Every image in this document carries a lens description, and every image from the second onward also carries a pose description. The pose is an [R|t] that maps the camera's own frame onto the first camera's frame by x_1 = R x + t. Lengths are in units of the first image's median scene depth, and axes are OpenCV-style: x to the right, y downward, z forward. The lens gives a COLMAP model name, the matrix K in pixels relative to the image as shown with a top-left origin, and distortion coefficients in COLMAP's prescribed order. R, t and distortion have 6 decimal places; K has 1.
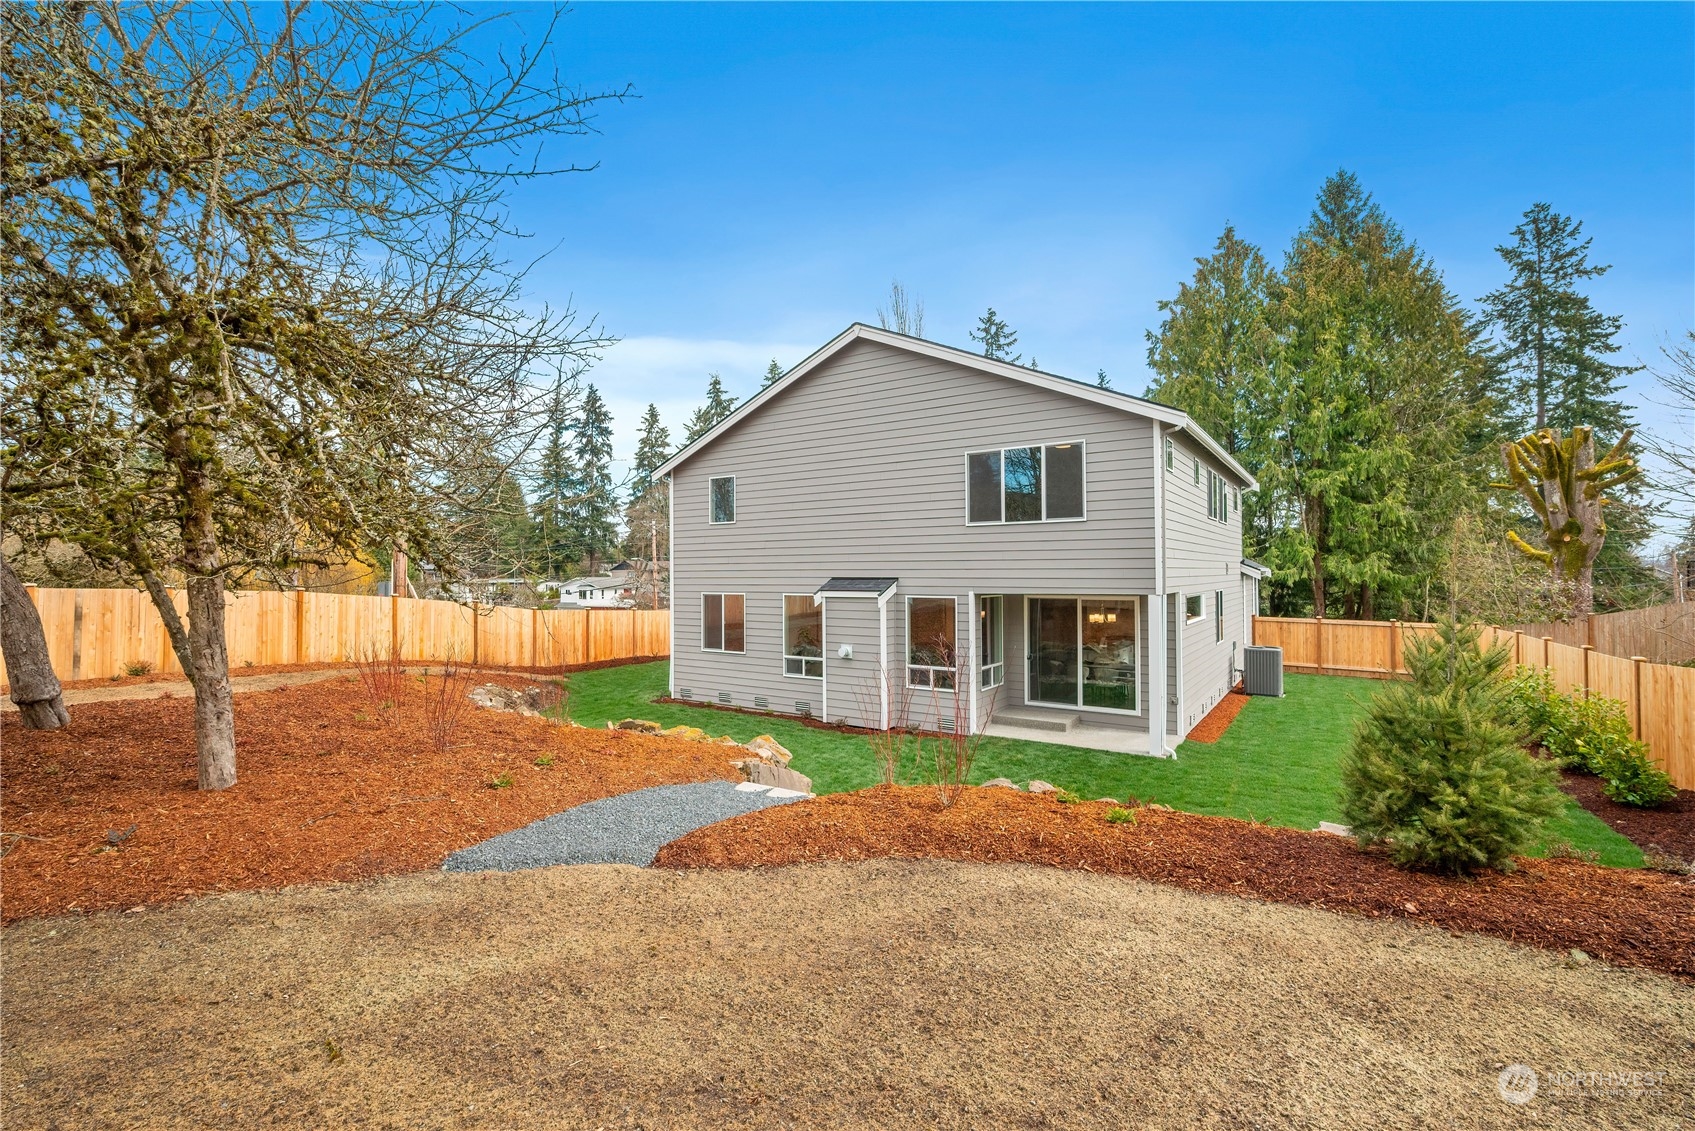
lens RADIAL K [[737.9, 0, 841.7], [0, 737.9, 561.6], [0, 0, 1]] dist [0.005167, 0.000038]
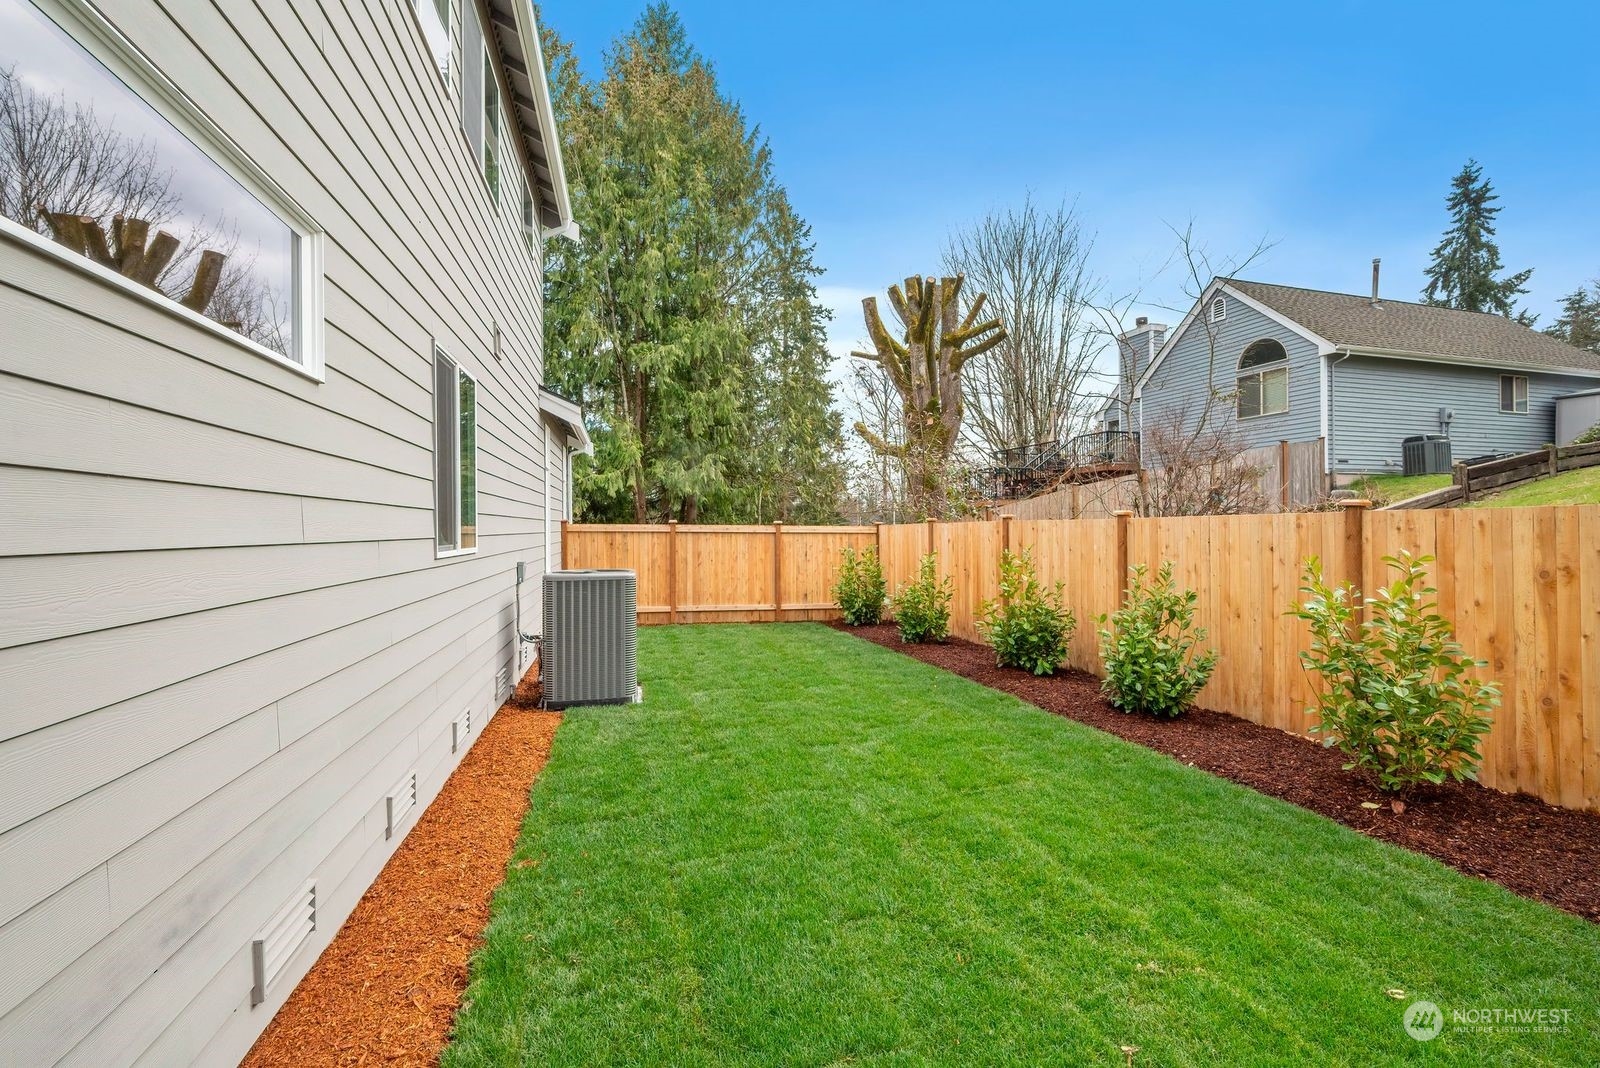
lens RADIAL K [[696.5, 0, 801.8], [0, 696.5, 528.4], [0, 0, 1]] dist [0.005167, 0.000038]
pose [[0.666674, 0.001966, 0.745347, 0.311080], [-0.008073, 0.999957, 0.004583, 0.075514], [-0.745306, -0.009072, 0.666661, 0.562997]]
